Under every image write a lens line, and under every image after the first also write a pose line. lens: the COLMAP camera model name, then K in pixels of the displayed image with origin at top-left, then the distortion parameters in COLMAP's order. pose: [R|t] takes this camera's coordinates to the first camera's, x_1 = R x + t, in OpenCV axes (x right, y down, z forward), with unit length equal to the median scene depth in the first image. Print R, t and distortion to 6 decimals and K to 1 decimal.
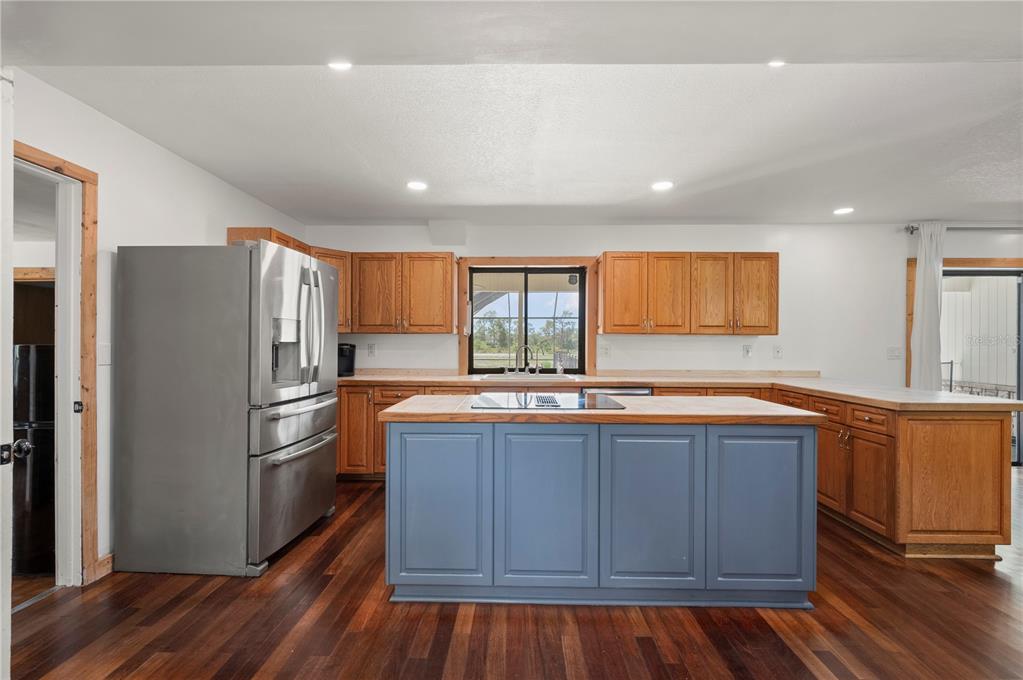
lens RADIAL K [[435.0, 0, 511.2], [0, 435.0, 344.9], [0, 0, 1]] dist [-0.006421, -0.000532]
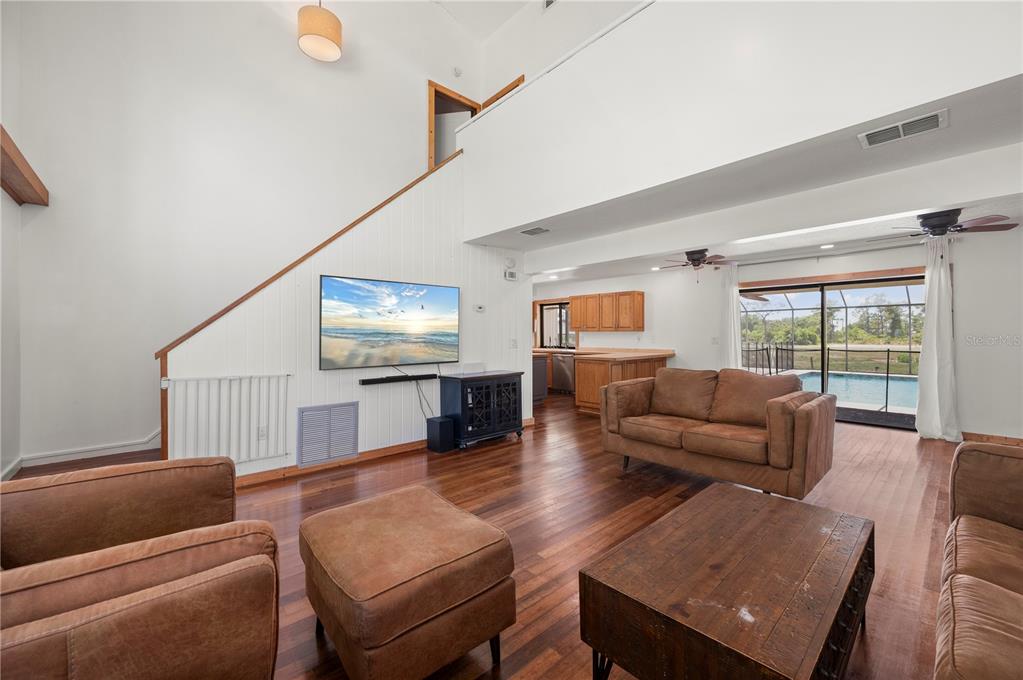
lens RADIAL K [[413.3, 0, 516.2], [0, 413.3, 333.6], [0, 0, 1]] dist [-0.000514, 0.000036]
pose [[0.697060, -0.007816, -0.716970, 1.599534], [0.004895, 0.999969, -0.006141, -0.000984], [0.716996, 0.000771, 0.697077, -0.746706]]
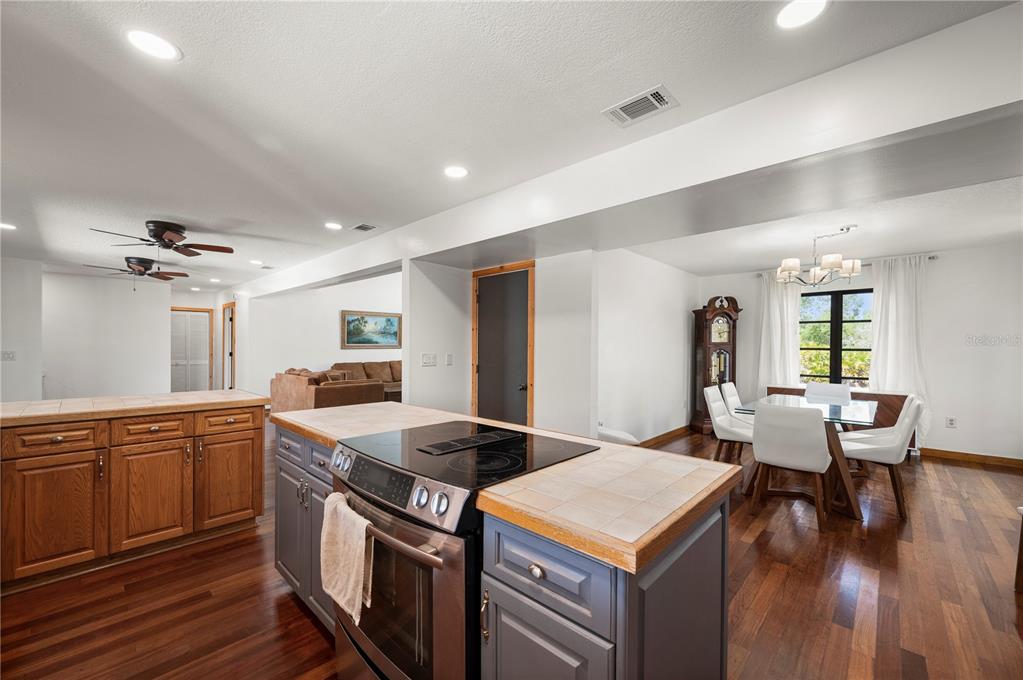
lens RADIAL K [[413.3, 0, 508.8], [0, 413.3, 347.9], [0, 0, 1]] dist [-0.000514, 0.000036]
pose [[-0.745890, -0.014120, 0.665919, -0.235566], [-0.013180, 0.999892, 0.006438, -0.015095], [-0.665938, -0.003975, -0.745996, 0.874159]]
